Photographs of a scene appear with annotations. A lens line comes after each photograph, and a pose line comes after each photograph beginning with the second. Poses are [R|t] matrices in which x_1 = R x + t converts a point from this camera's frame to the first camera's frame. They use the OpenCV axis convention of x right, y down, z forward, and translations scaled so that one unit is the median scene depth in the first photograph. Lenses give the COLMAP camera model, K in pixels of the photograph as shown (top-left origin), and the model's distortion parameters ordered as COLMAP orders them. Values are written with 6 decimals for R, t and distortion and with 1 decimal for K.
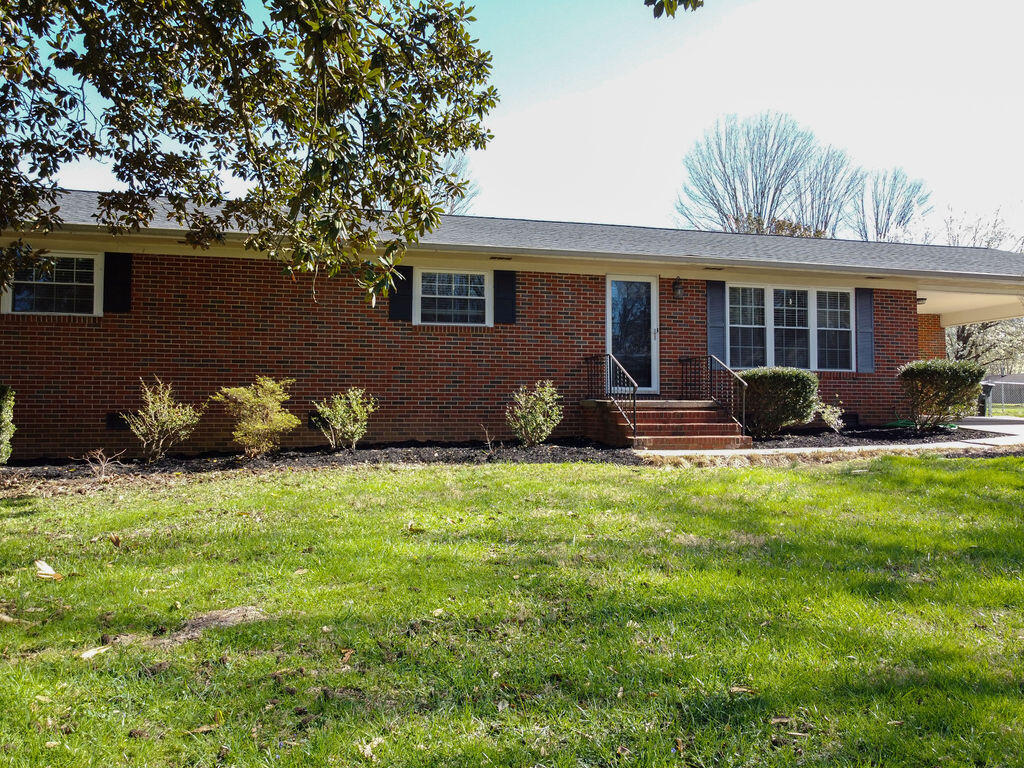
lens RADIAL K [[770.5, 0, 512.0], [0, 770.5, 384.0], [0, 0, 1]] dist [-0.029306, -0.002761]
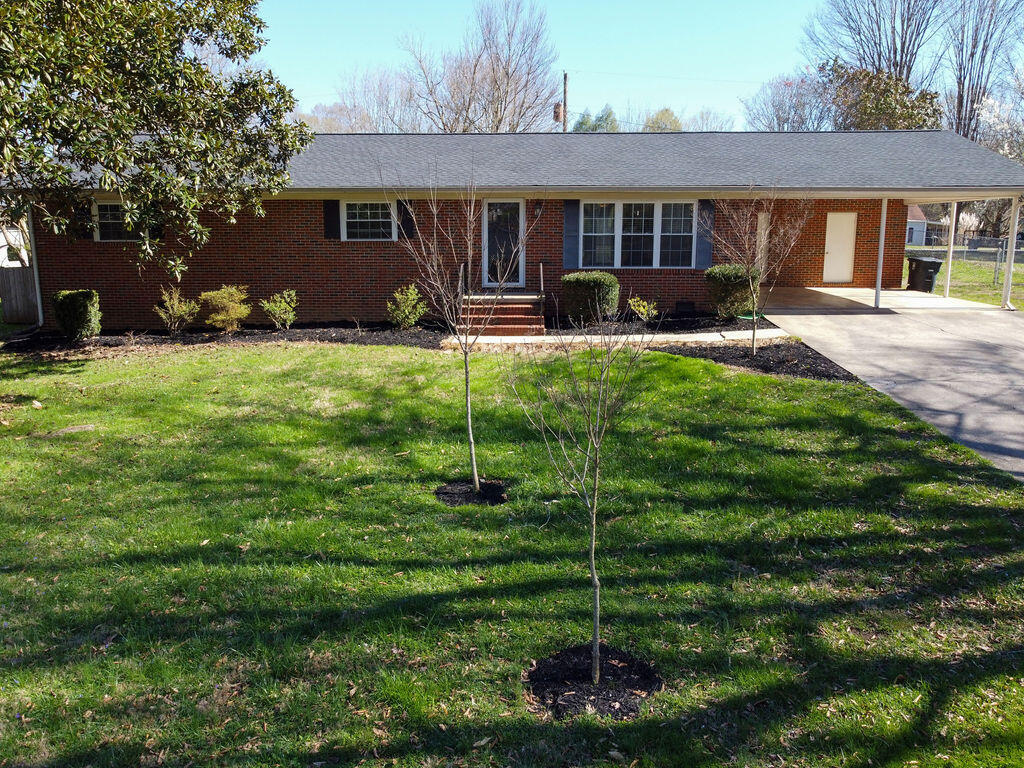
lens RADIAL K [[770.5, 0, 512.0], [0, 770.5, 384.0], [0, 0, 1]] dist [-0.029306, -0.002761]
pose [[0.965138, 0.048614, -0.257187, 0.570050], [0.010808, 0.974360, 0.224733, -0.136337], [0.261518, -0.219678, 0.939867, -0.342093]]
